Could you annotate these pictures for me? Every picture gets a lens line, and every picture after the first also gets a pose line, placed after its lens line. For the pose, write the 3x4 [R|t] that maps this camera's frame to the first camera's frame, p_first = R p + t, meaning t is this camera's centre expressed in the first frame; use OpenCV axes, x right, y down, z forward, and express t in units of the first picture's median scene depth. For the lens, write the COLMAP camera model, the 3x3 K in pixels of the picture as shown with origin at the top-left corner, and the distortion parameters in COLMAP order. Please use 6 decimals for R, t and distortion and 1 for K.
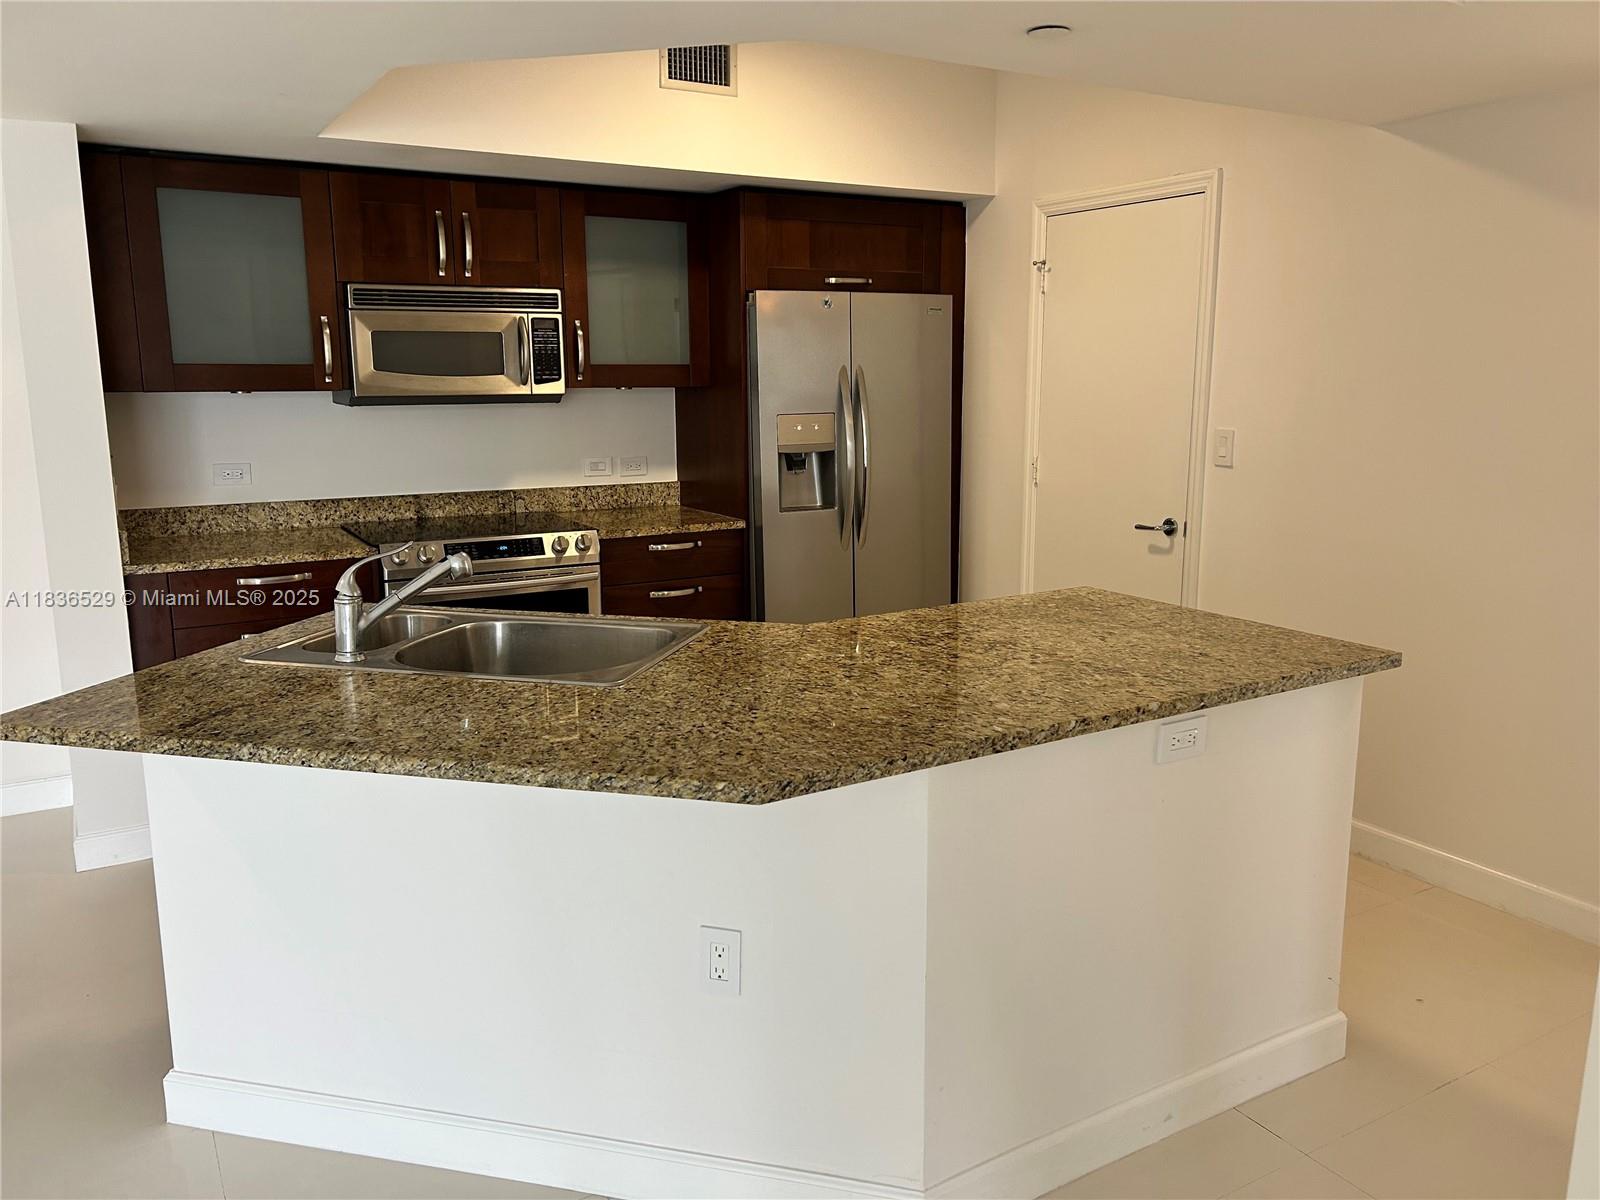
lens RADIAL K [[1229.4, 0, 816.2], [0, 1229.4, 581.6], [0, 0, 1]] dist [0.069327, -0.088058]
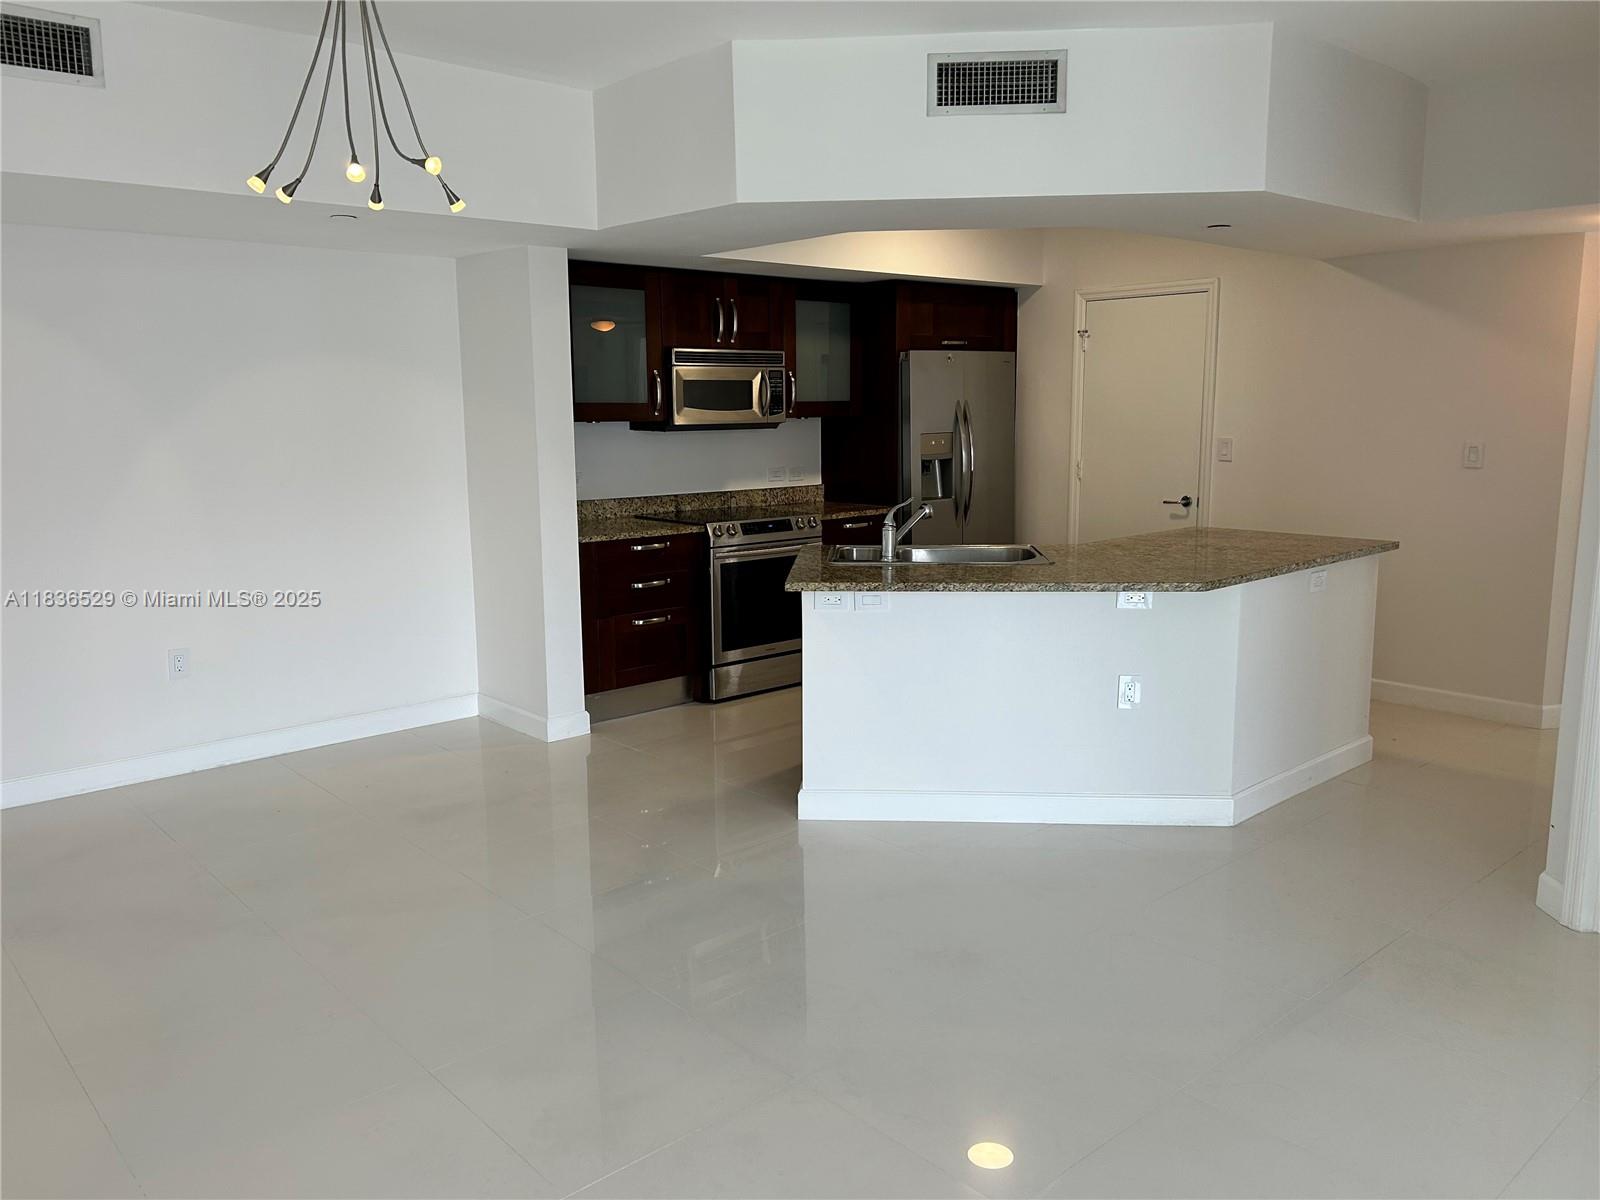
lens RADIAL K [[1222.1, 0, 800.0], [0, 1222.1, 600.0], [0, 0, 1]] dist [0.063122, -0.096529]
pose [[0.982027, -0.037350, 0.185007, -0.463616], [0.040132, 0.999130, -0.011312, 0.074880], [-0.184424, 0.018533, 0.982672, -0.417305]]
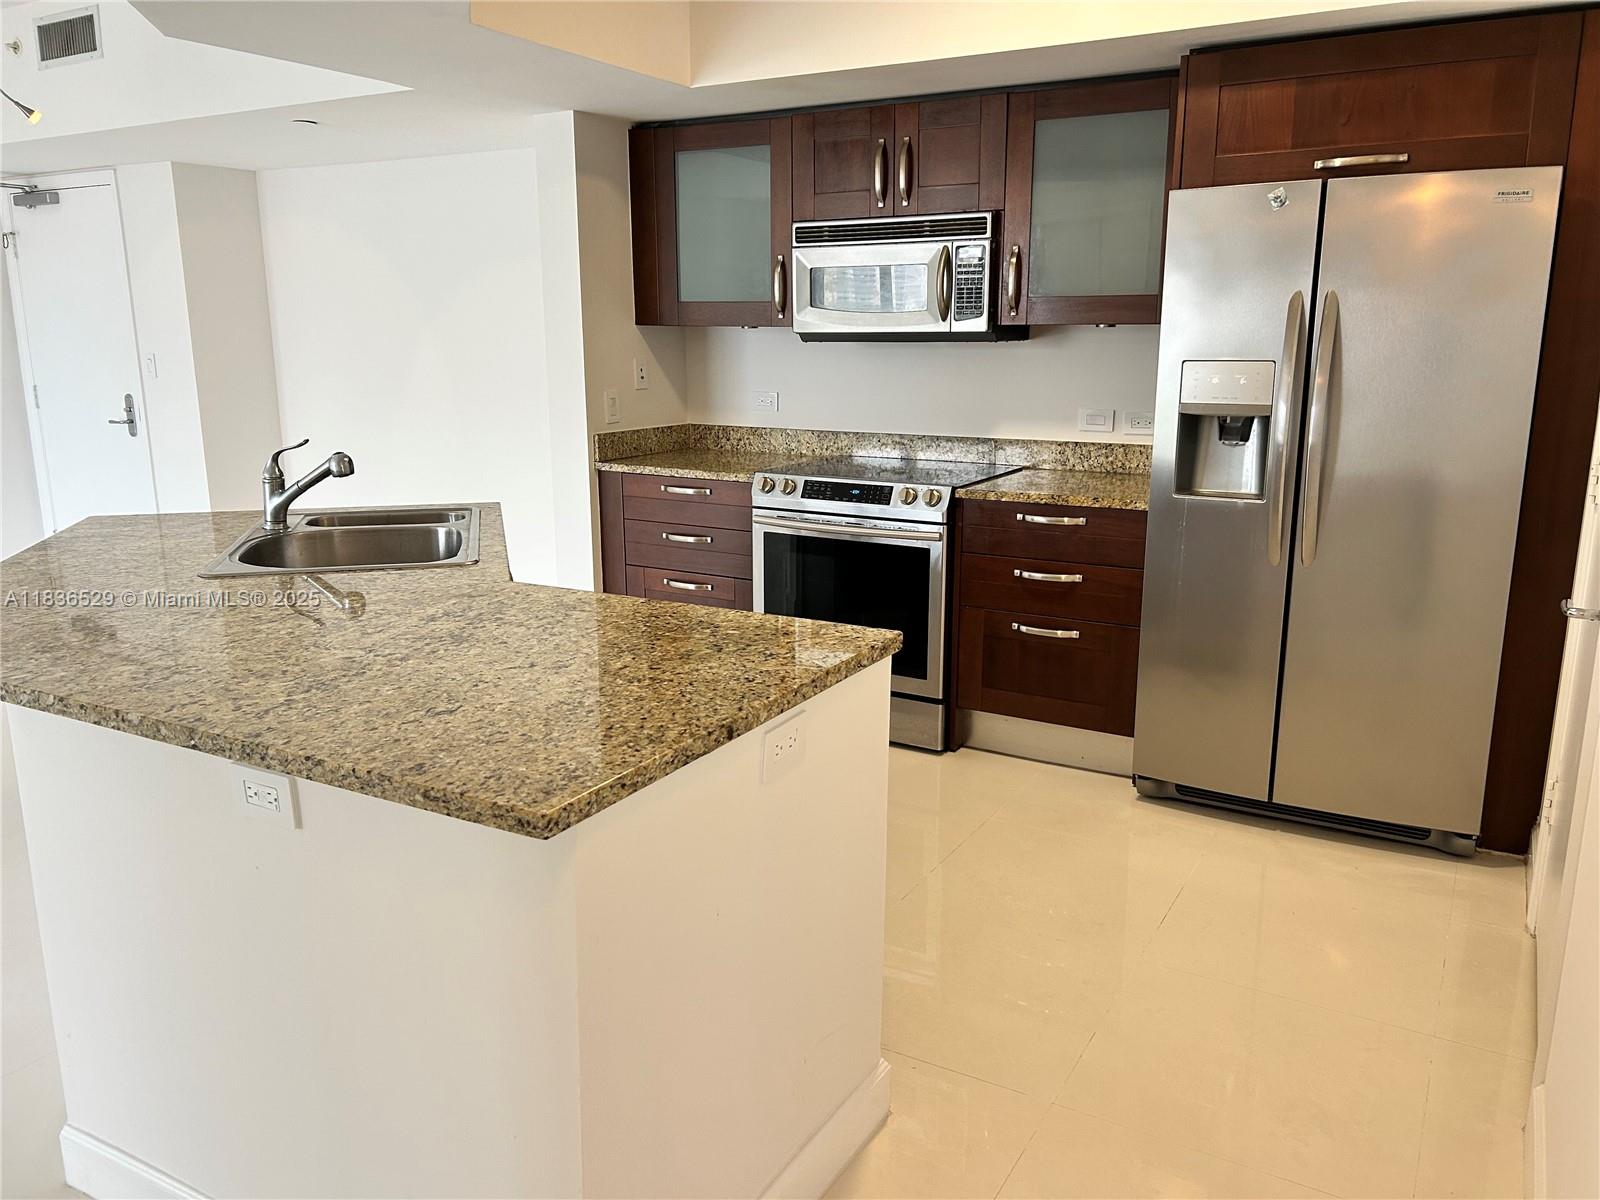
lens RADIAL K [[1222.1, 0, 800.0], [0, 1222.1, 600.0], [0, 0, 1]] dist [0.063122, -0.096529]
pose [[0.474868, 0.194720, -0.858245, 0.530897], [-0.150318, 0.978831, 0.138908, -0.066374], [0.867124, 0.063046, 0.494086, 0.465151]]
